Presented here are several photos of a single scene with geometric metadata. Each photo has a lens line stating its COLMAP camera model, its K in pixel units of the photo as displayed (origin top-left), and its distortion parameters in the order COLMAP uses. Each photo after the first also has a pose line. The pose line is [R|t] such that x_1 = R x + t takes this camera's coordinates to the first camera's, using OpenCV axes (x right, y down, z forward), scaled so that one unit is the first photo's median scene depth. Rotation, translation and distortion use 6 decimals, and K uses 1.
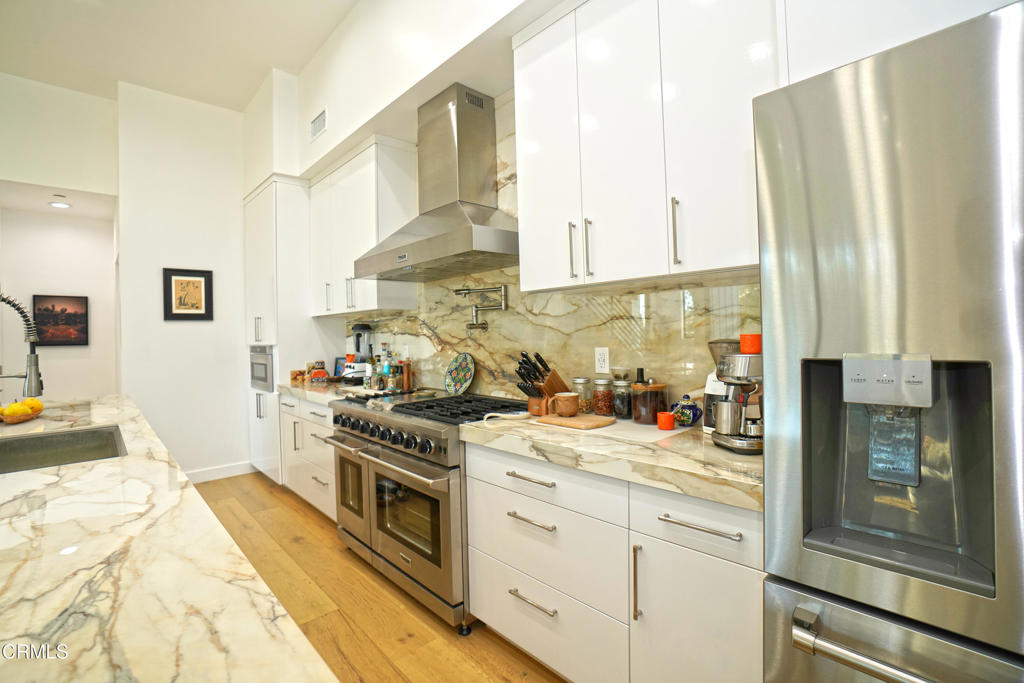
lens RADIAL K [[467.6, 0, 507.3], [0, 467.6, 337.0], [0, 0, 1]] dist [-0.068760, 0.025187]
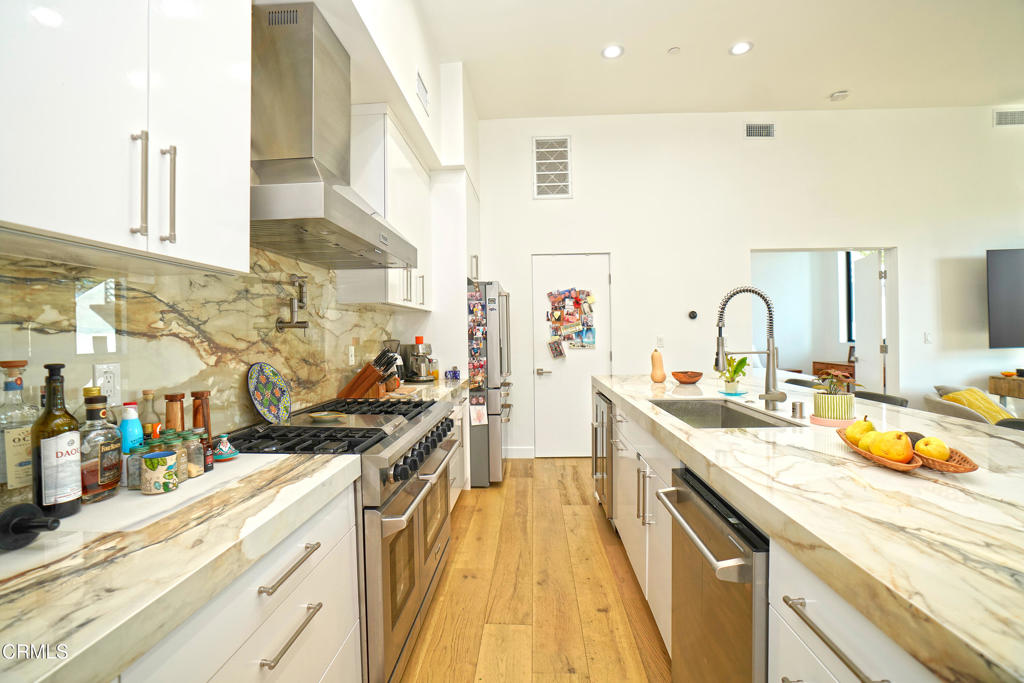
lens RADIAL K [[467.6, 0, 501.5], [0, 467.6, 336.0], [0, 0, 1]] dist [-0.068760, 0.025187]
pose [[-0.685497, 0.027478, 0.727557, -0.666049], [0.033301, 0.999425, -0.006370, 0.009343], [-0.727314, 0.019861, -0.686018, 0.981021]]
